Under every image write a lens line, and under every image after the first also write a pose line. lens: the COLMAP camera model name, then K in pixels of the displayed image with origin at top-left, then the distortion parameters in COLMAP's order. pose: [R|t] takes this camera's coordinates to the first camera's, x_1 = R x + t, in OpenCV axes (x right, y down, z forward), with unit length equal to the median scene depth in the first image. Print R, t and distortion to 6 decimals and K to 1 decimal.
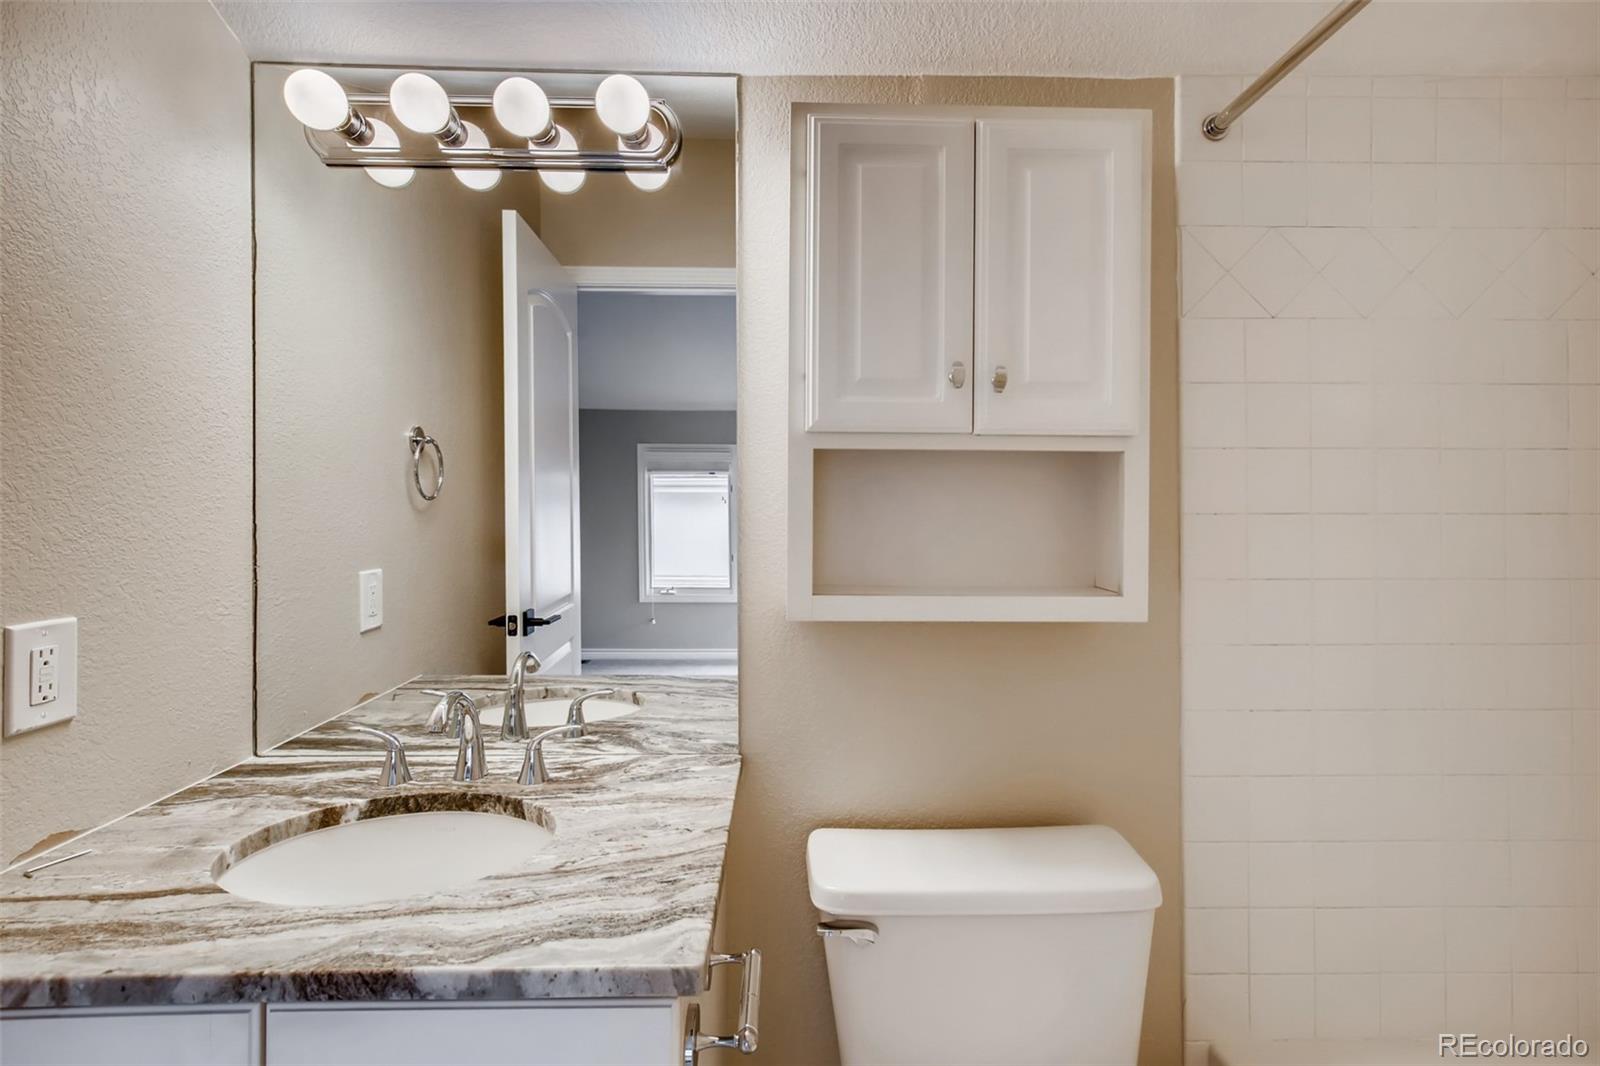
lens RADIAL K [[741.4, 0, 799.1], [0, 741.4, 531.0], [0, 0, 1]] dist [0.001625, 0.001601]
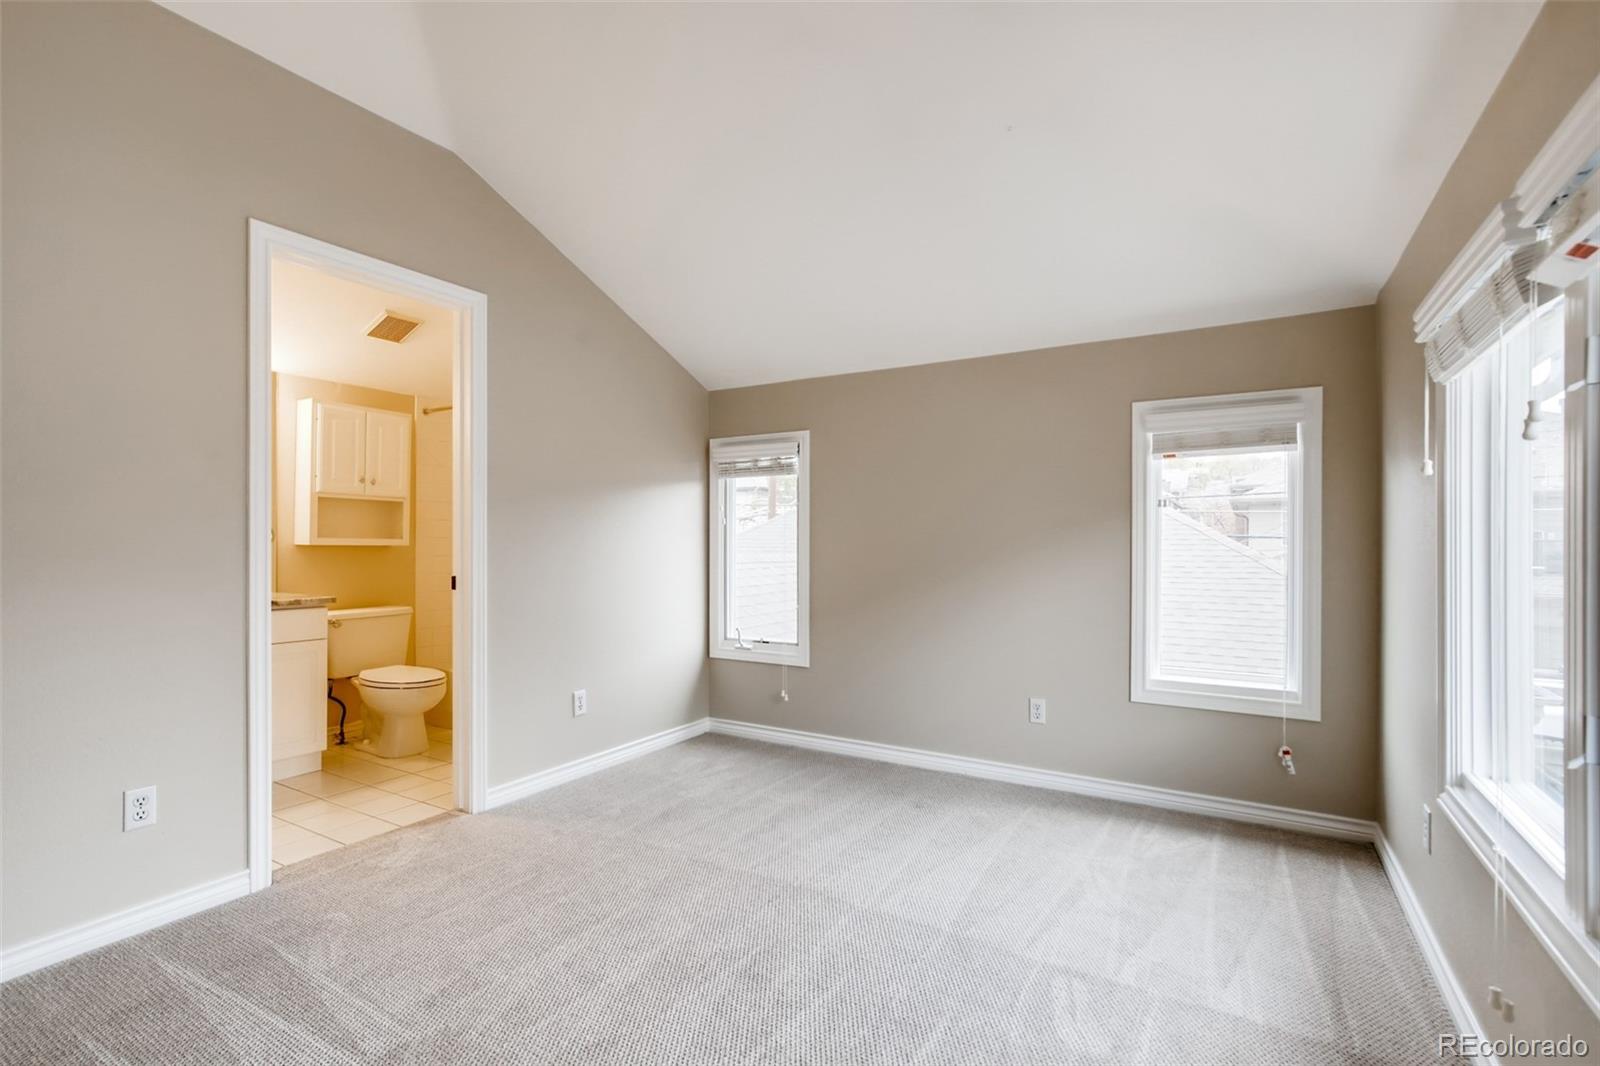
lens RADIAL K [[741.4, 0, 800.1], [0, 741.4, 537.7], [0, 0, 1]] dist [0.001625, 0.001601]
pose [[0.539570, 0.009905, 0.841883, -1.737170], [-0.004363, 0.999950, -0.008968, 0.109195], [-0.841930, 0.001166, 0.539586, -2.890519]]
